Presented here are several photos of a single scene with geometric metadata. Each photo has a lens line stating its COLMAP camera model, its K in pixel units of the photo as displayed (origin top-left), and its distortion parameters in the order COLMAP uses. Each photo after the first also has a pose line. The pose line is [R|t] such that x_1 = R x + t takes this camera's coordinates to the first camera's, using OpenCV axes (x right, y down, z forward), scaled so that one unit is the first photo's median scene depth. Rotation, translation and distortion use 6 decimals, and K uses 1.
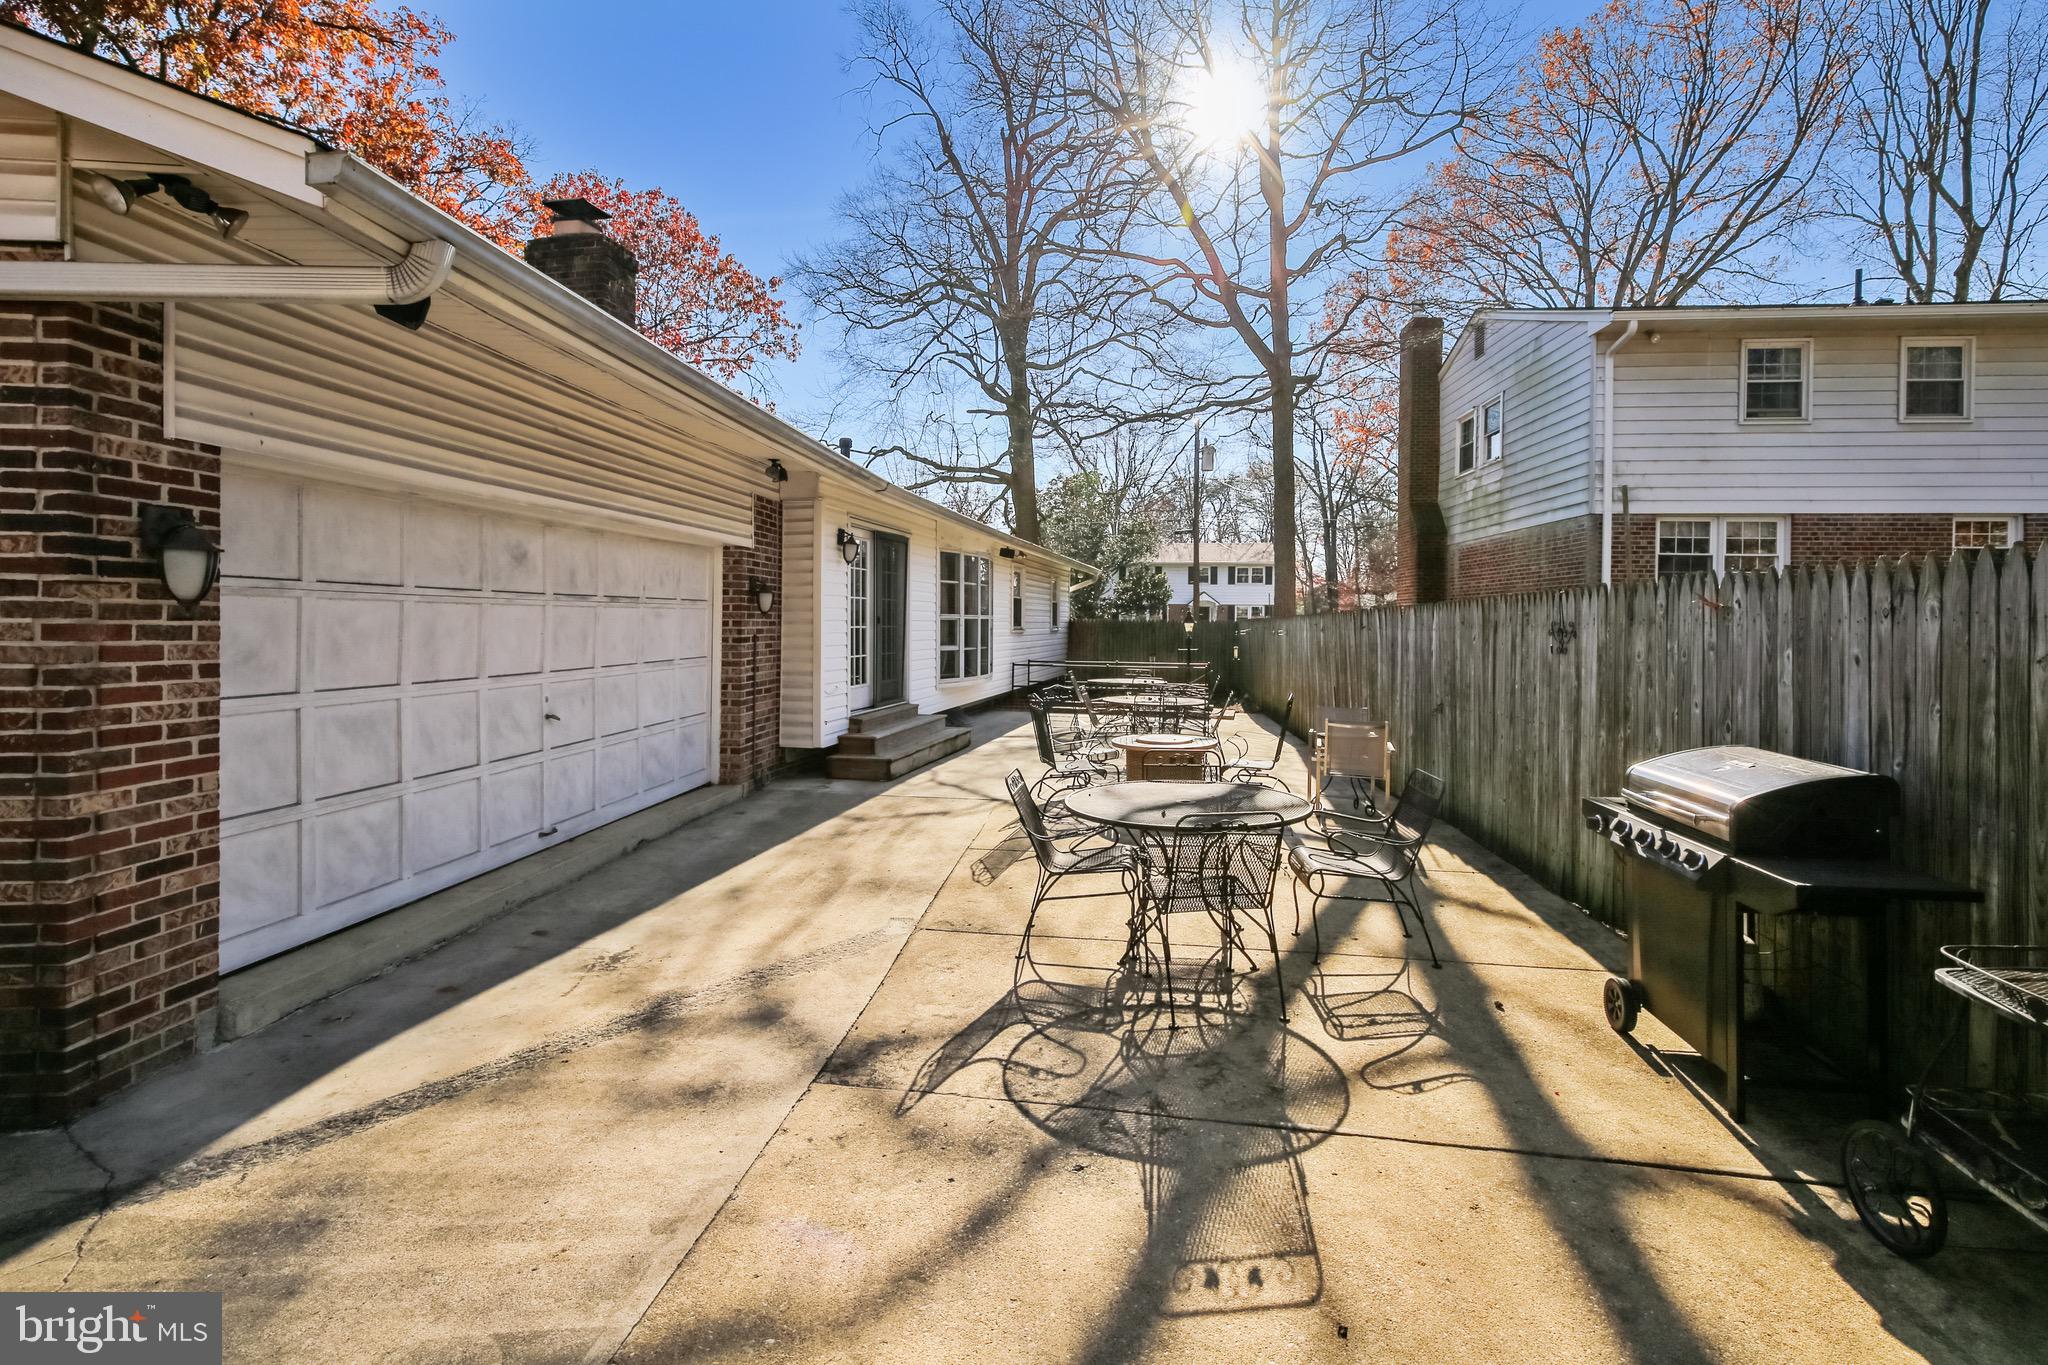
lens RADIAL K [[978.8, 0, 1024.0], [0, 978.8, 662.6], [0, 0, 1]] dist [0.011394, -0.007415]
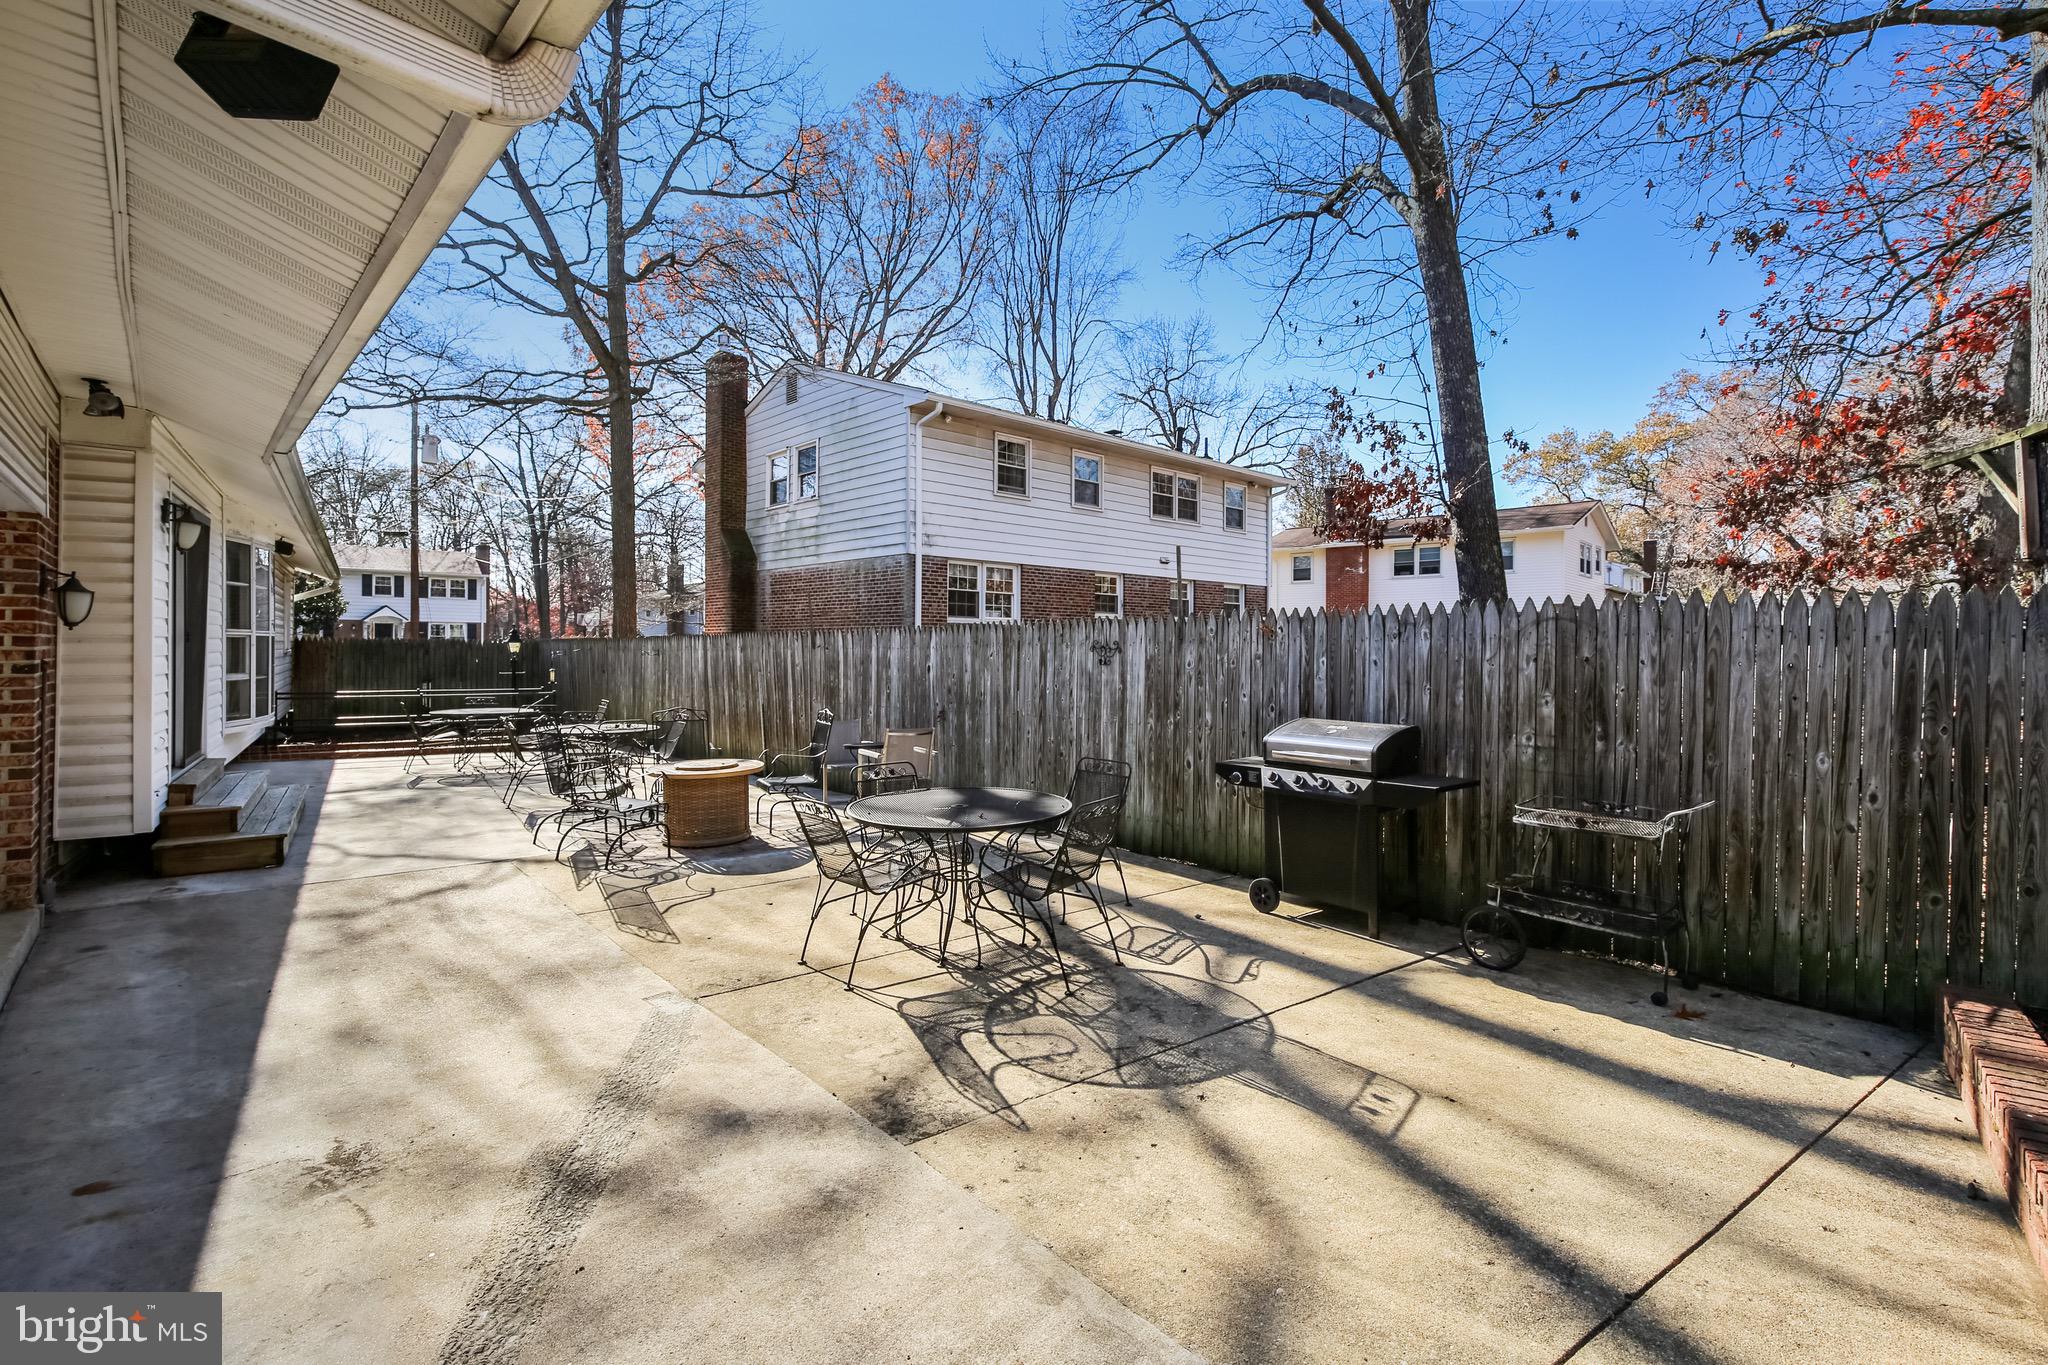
lens RADIAL K [[978.8, 0, 1036.4], [0, 978.8, 676.6], [0, 0, 1]] dist [0.011394, -0.007415]
pose [[0.649332, -0.024789, 0.760101, -0.601691], [0.030317, 0.999518, 0.006698, -0.005411], [-0.759901, 0.018695, 0.649770, 0.230636]]
